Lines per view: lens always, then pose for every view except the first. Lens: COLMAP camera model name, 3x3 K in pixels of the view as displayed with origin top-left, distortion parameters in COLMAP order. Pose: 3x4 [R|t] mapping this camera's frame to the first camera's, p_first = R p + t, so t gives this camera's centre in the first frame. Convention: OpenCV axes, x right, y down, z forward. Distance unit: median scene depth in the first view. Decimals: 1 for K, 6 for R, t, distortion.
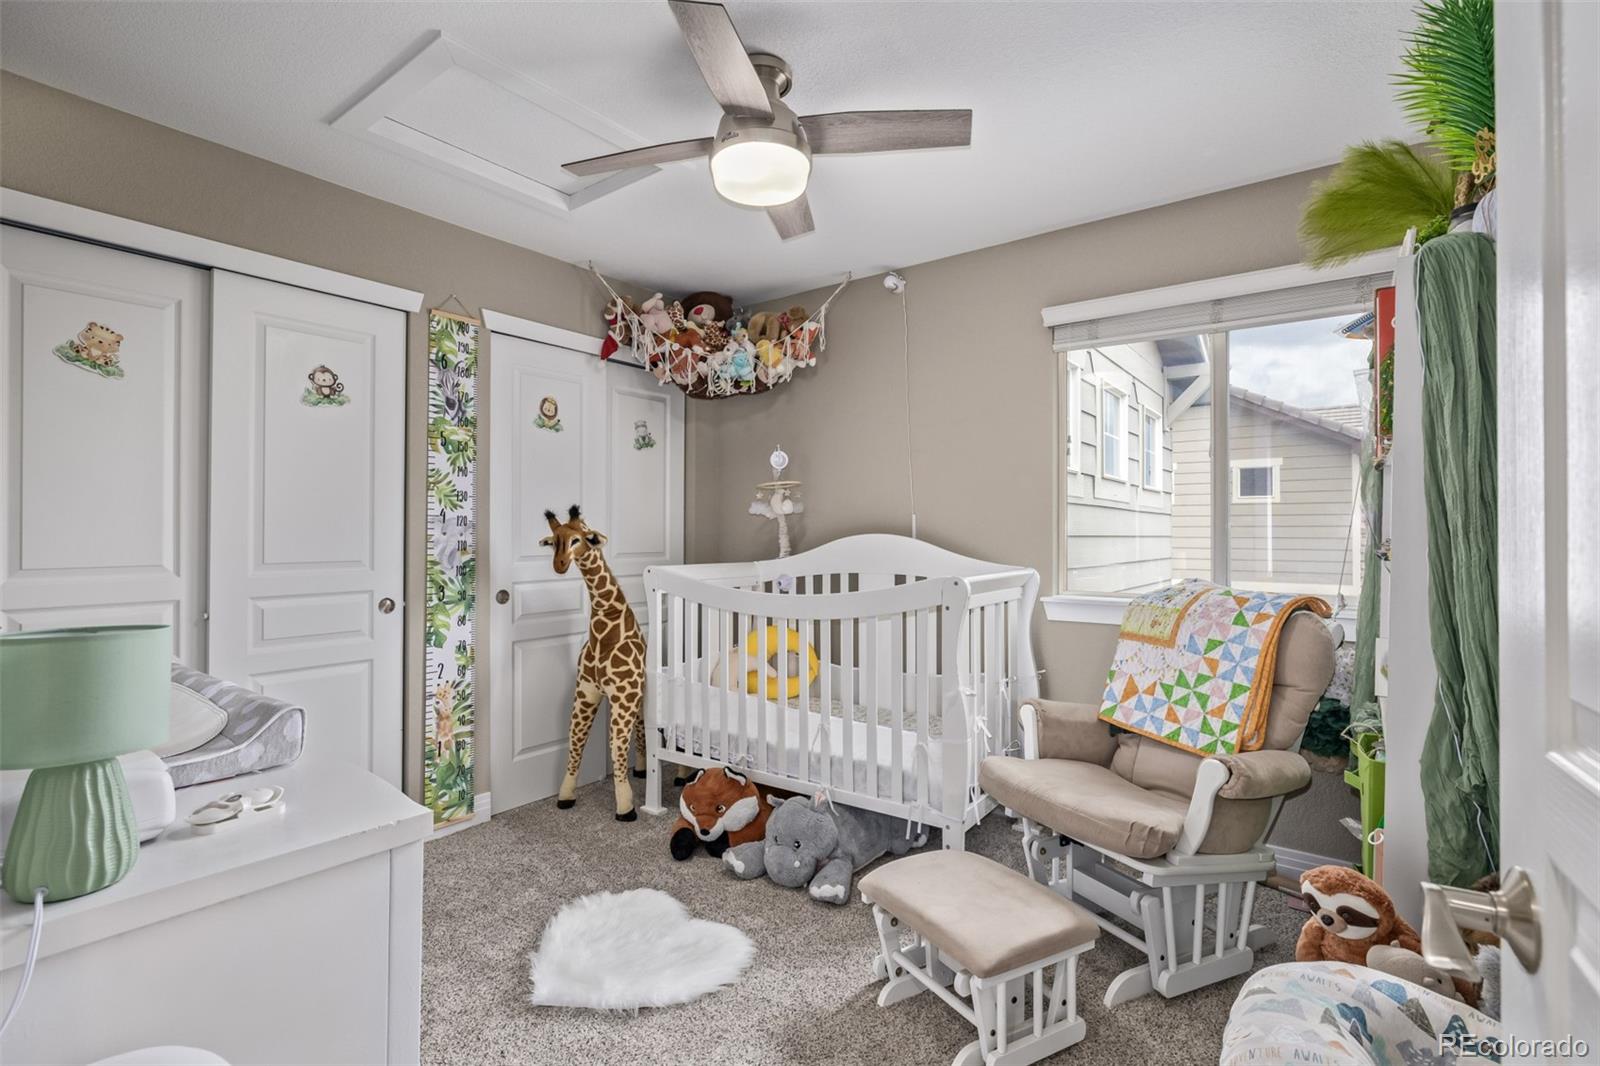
lens RADIAL K [[724.5, 0, 799.2], [0, 724.5, 531.8], [0, 0, 1]] dist [0.000088, 0.000005]
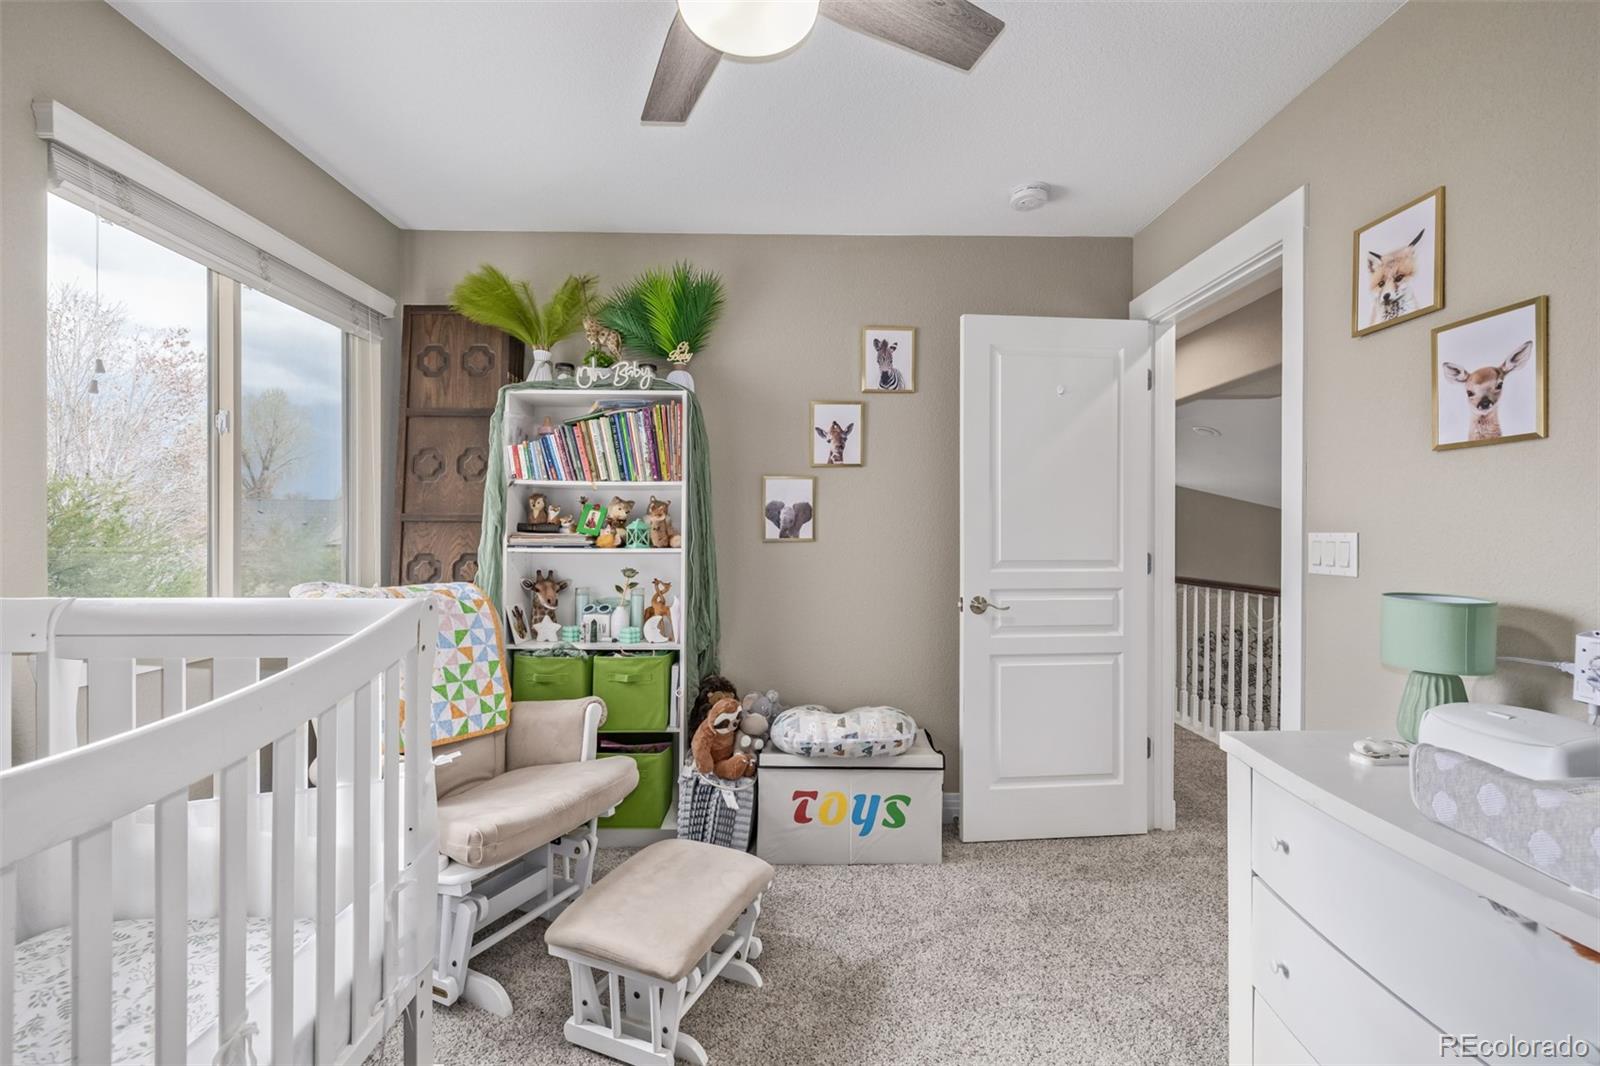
lens RADIAL K [[668.4, 0, 803.2], [0, 668.4, 533.2], [0, 0, 1]] dist [0.001025, 0.000063]
pose [[-0.607401, -0.003645, 0.794387, -0.524977], [-0.006177, 0.999981, -0.000134, 0.002151], [-0.794371, -0.004988, -0.607412, 1.201391]]
